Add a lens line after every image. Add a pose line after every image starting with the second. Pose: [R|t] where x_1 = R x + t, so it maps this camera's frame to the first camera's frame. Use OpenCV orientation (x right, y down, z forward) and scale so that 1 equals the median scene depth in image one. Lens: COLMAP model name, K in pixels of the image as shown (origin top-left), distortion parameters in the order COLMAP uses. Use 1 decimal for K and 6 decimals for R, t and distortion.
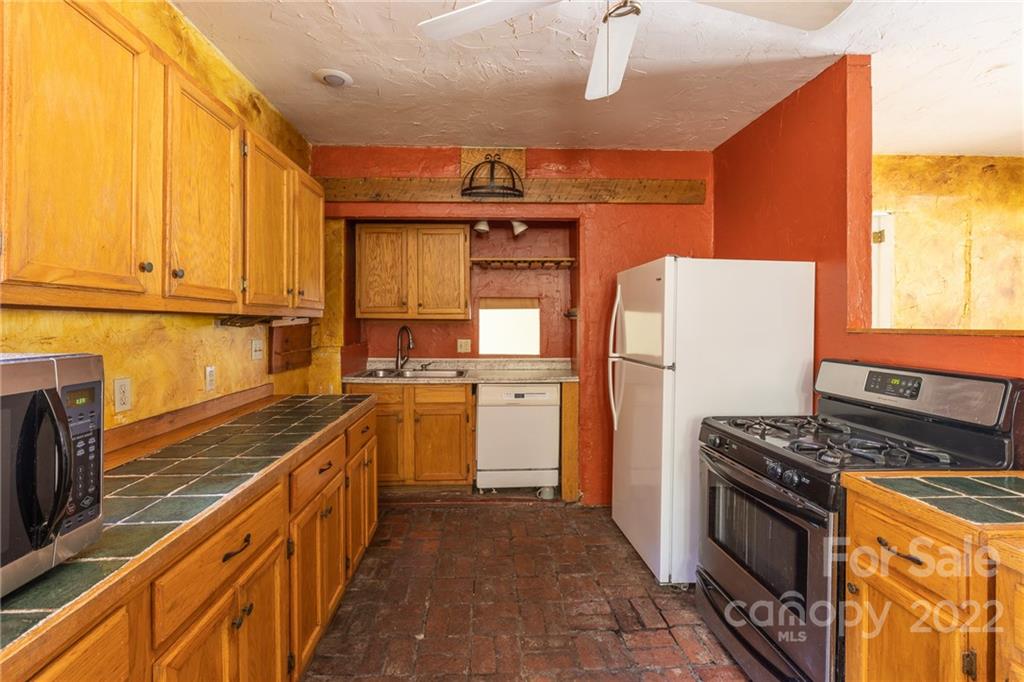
lens RADIAL K [[460.3, 0, 500.4], [0, 460.3, 319.9], [0, 0, 1]] dist [-0.001427, 0.000825]
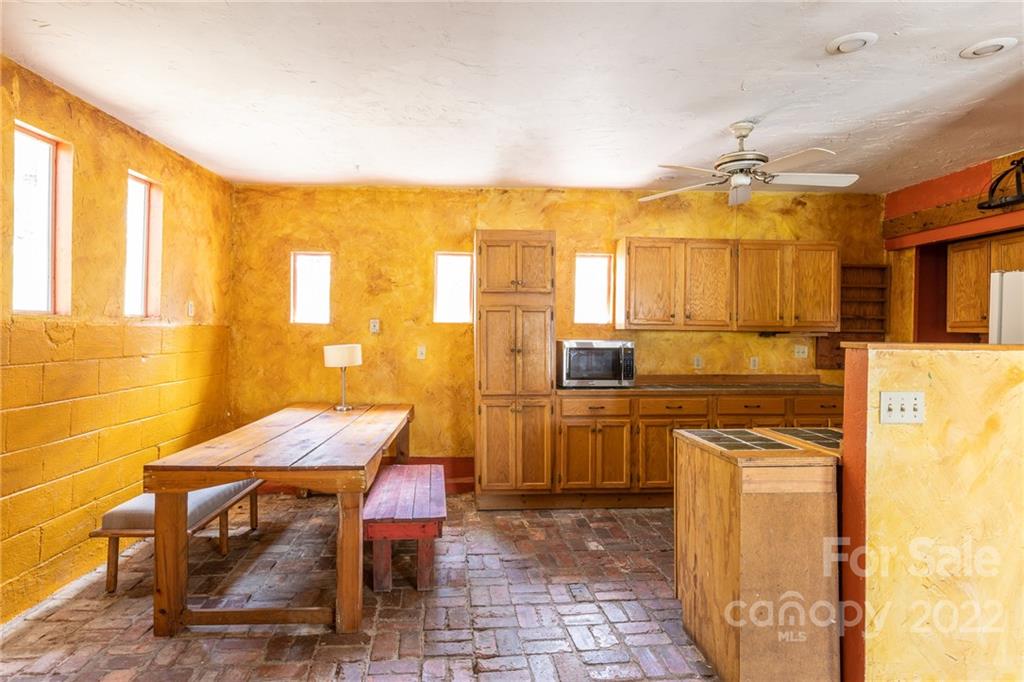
lens RADIAL K [[557.7, 0, 506.9], [0, 557.7, 339.2], [0, 0, 1]] dist [0.001646, 0.000021]
pose [[0.047521, 0.011962, -0.998799, 1.066767], [-0.002603, 0.999926, 0.011851, -0.000815], [0.998867, 0.002036, 0.047548, -0.101037]]
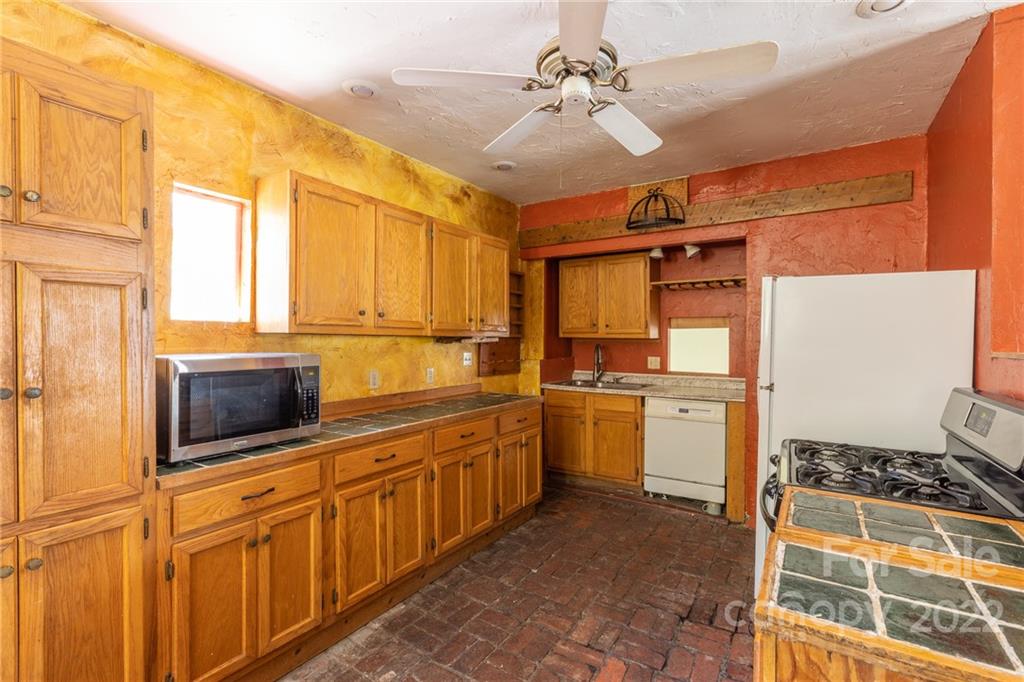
lens RADIAL K [[460.3, 0, 514.4], [0, 460.3, 339.9], [0, 0, 1]] dist [-0.001427, 0.000825]
pose [[0.819497, 0.003724, -0.573071, 0.334392], [-0.000831, 0.999986, 0.005310, -0.003768], [0.573083, -0.003876, 0.819488, -0.091287]]
